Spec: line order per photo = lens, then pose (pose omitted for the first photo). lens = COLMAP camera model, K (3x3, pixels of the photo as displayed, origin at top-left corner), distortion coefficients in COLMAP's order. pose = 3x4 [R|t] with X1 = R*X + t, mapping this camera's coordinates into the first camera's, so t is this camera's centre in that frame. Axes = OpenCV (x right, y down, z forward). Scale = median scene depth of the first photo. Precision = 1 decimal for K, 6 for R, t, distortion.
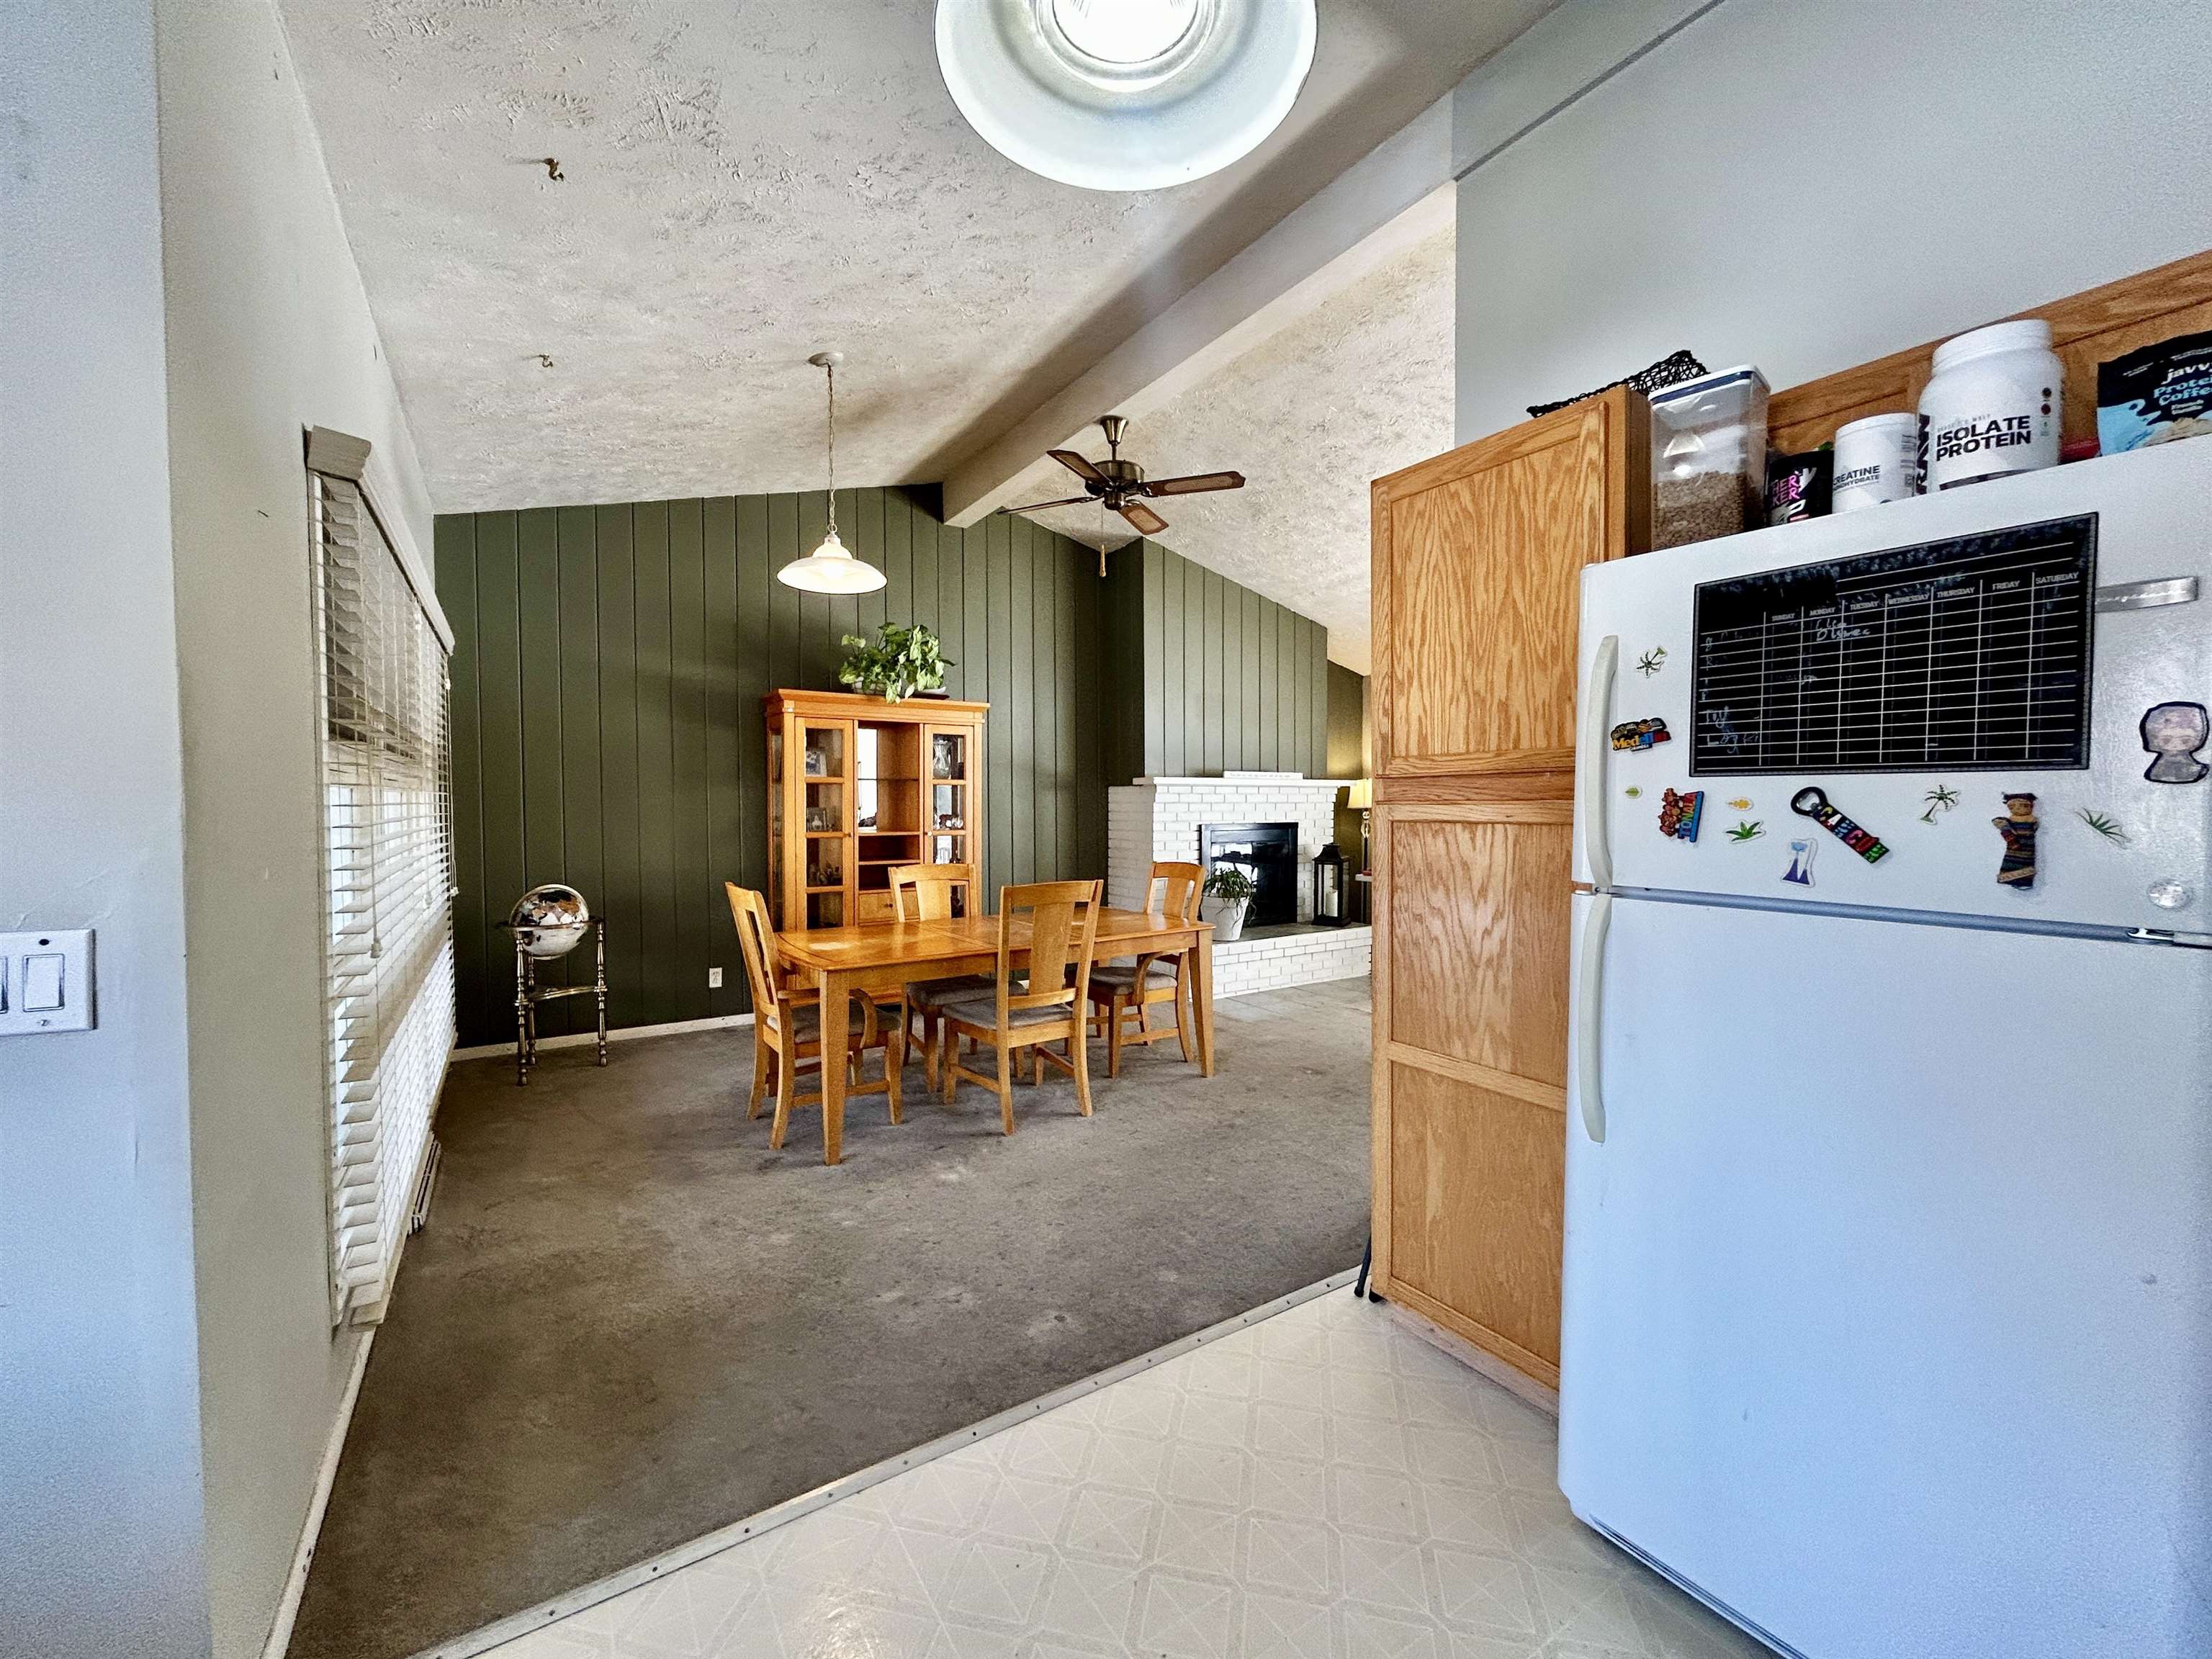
lens RADIAL K [[897.6, 0, 1100.8], [0, 897.6, 829.3], [0, 0, 1]] dist [-0.003483, 0.001371]
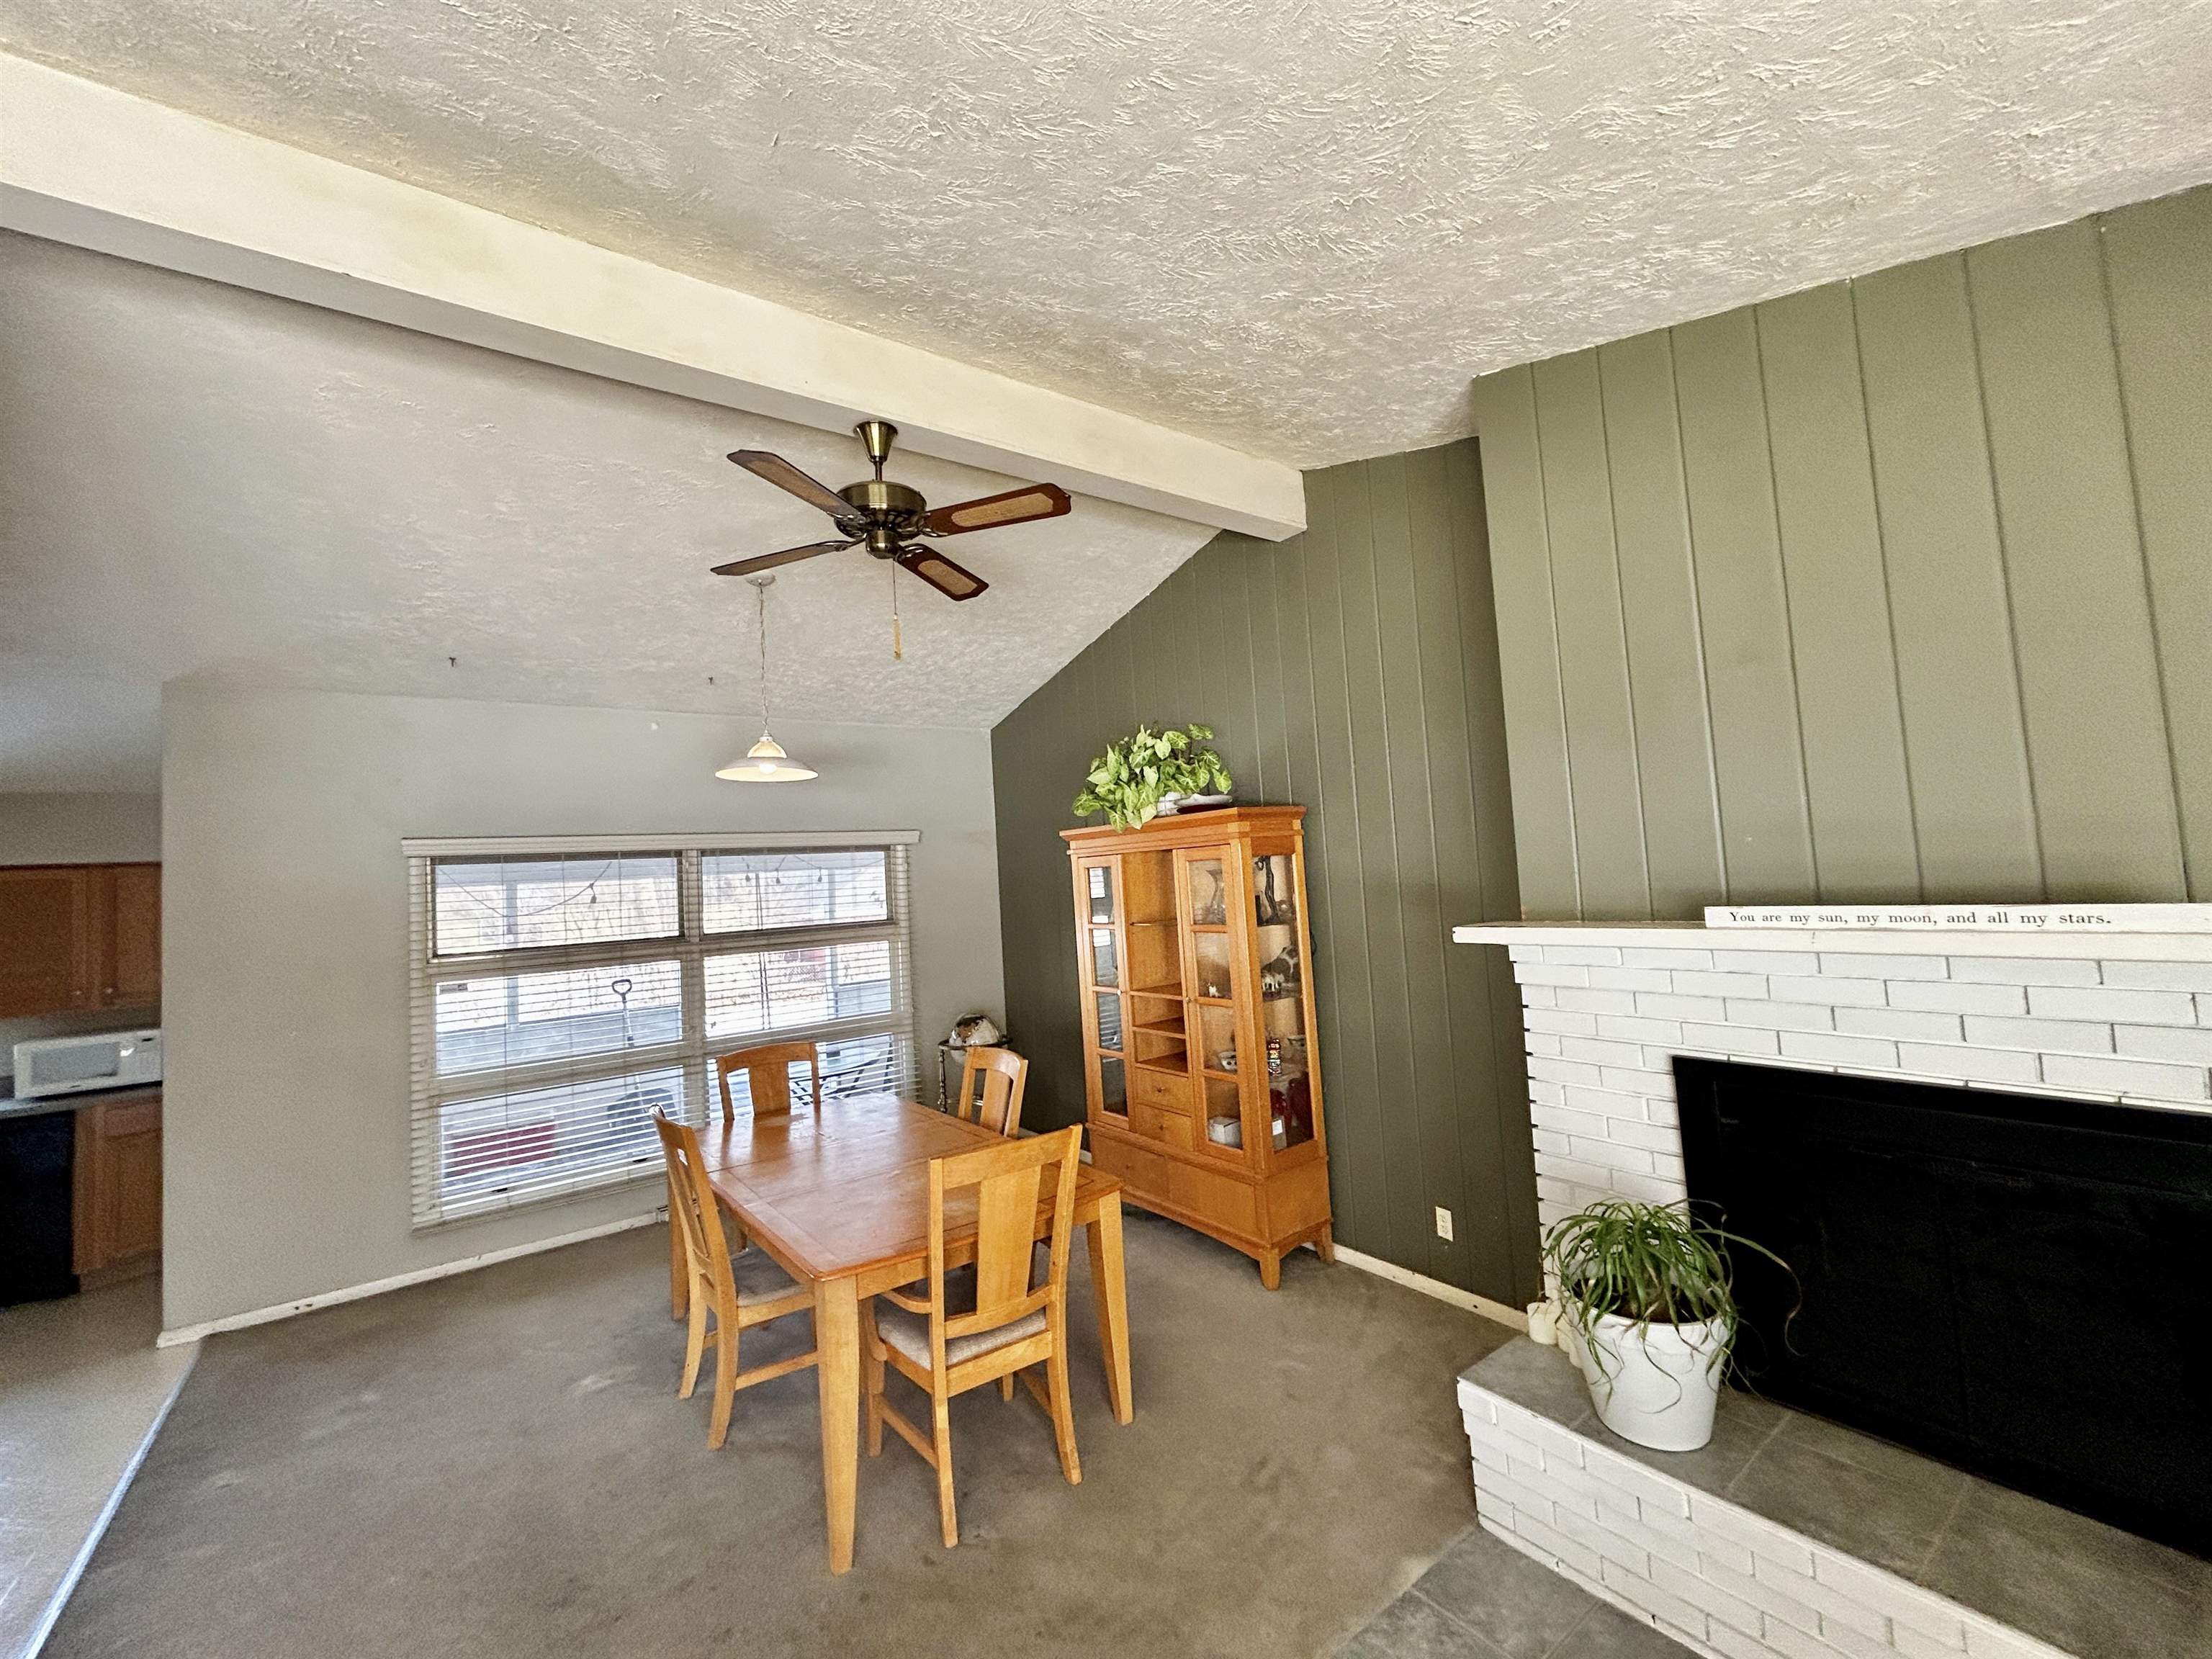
lens RADIAL K [[897.6, 0, 1101.2], [0, 897.6, 831.8], [0, 0, 1]] dist [-0.003483, 0.001371]
pose [[0.059140, -0.054511, -0.996760, 0.712394], [0.027683, 0.998213, -0.052948, -0.127546], [0.997866, -0.024462, 0.060543, 1.200527]]
